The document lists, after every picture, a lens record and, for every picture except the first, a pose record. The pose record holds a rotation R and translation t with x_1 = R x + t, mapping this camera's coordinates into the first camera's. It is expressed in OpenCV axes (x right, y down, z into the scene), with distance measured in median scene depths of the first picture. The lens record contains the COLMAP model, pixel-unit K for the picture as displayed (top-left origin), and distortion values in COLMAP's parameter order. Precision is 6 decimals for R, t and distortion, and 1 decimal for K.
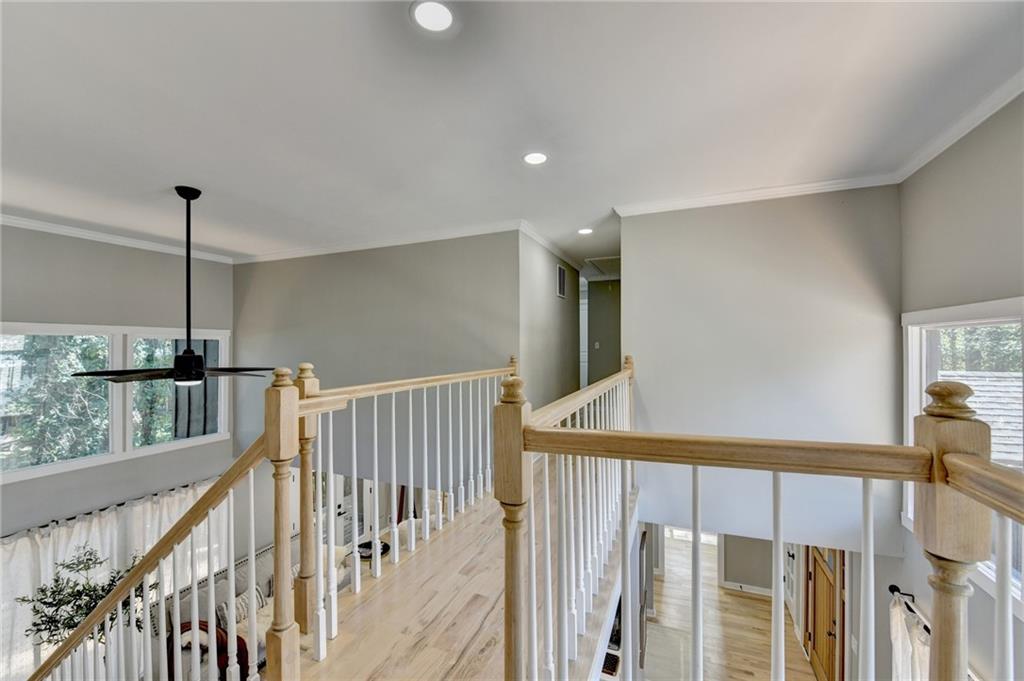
lens RADIAL K [[411.3, 0, 506.2], [0, 411.3, 343.0], [0, 0, 1]] dist [-0.014738, -0.002193]
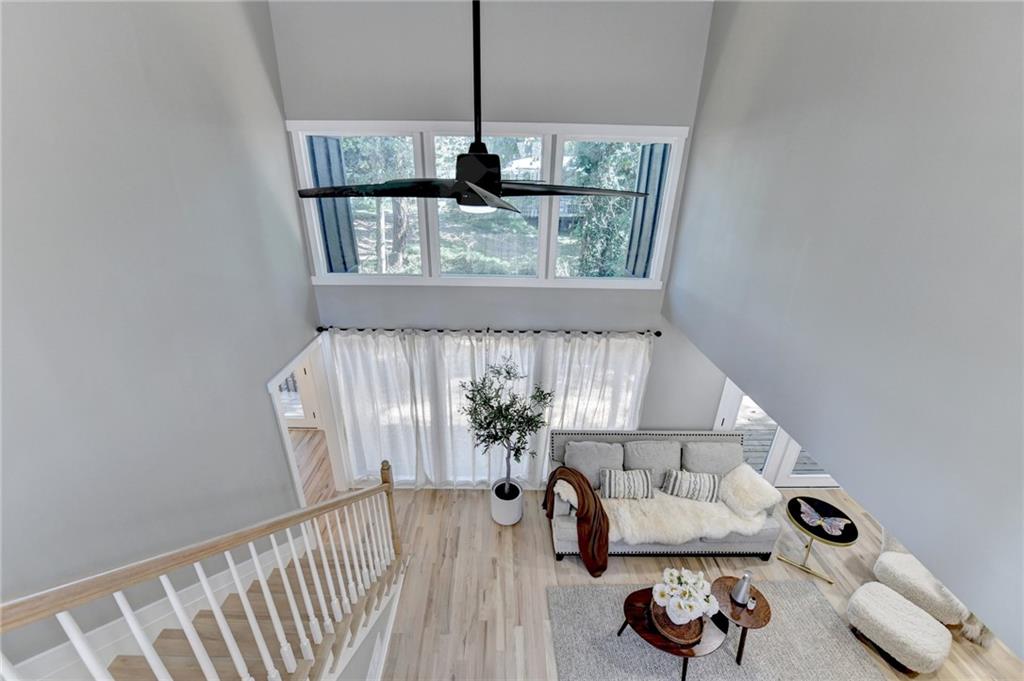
lens RADIAL K [[411.3, 0, 504.0], [0, 411.3, 341.9], [0, 0, 1]] dist [-0.014738, -0.002193]
pose [[0.380165, 0.379150, -0.843635, -0.146700], [-0.008468, 0.913506, 0.406736, 0.023691], [0.924880, -0.147483, 0.350494, 0.570846]]
